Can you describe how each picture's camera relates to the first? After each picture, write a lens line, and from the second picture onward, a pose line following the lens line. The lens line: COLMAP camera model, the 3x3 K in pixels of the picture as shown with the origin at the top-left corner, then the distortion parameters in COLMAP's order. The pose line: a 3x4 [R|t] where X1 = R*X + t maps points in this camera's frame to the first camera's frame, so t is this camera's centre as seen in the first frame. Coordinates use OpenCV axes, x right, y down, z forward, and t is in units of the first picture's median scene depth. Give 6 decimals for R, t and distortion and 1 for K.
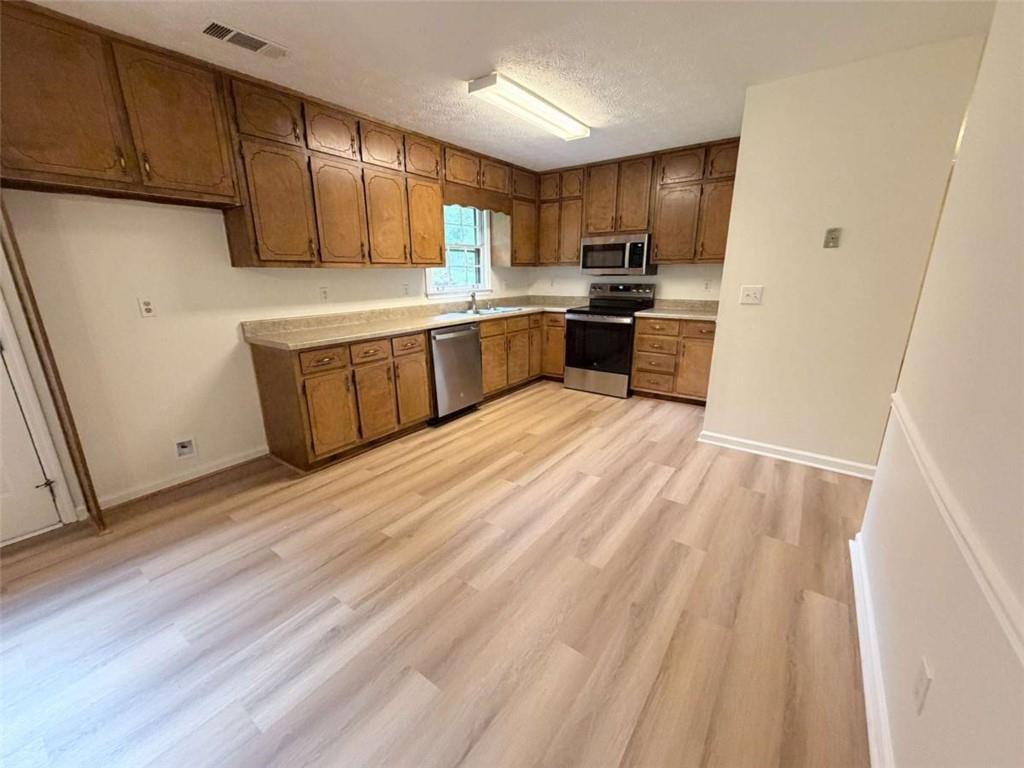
lens RADIAL K [[409.8, 0, 509.3], [0, 409.8, 384.8], [0, 0, 1]] dist [0.000573, 0.000062]
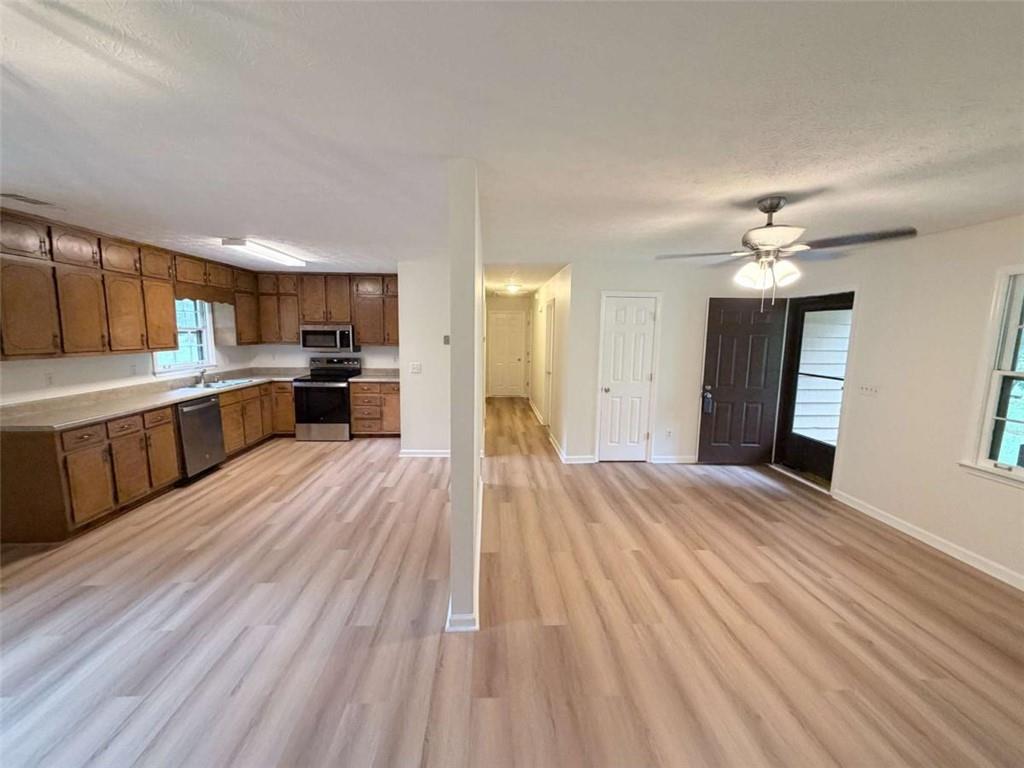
lens RADIAL K [[409.8, 0, 509.0], [0, 409.8, 384.1], [0, 0, 1]] dist [0.000573, 0.000062]
pose [[0.775053, -0.061513, 0.628895, -0.222477], [0.149230, 0.984917, -0.087576, 0.068623], [-0.614022, 0.161726, 0.772542, -0.617418]]
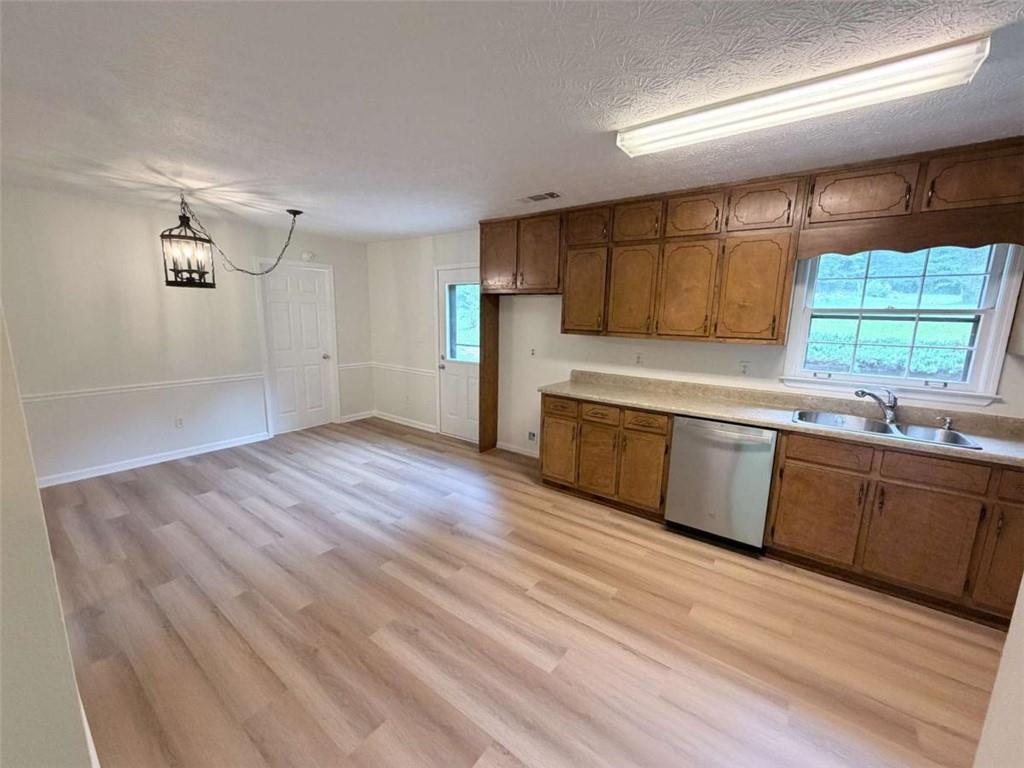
lens RADIAL K [[409.8, 0, 509.3], [0, 409.8, 383.5], [0, 0, 1]] dist [0.000573, 0.000062]
pose [[-0.011368, 0.177579, -0.984041, 0.729890], [-0.286899, 0.942149, 0.173334, -0.281627], [0.957893, 0.284291, 0.040237, 0.722470]]
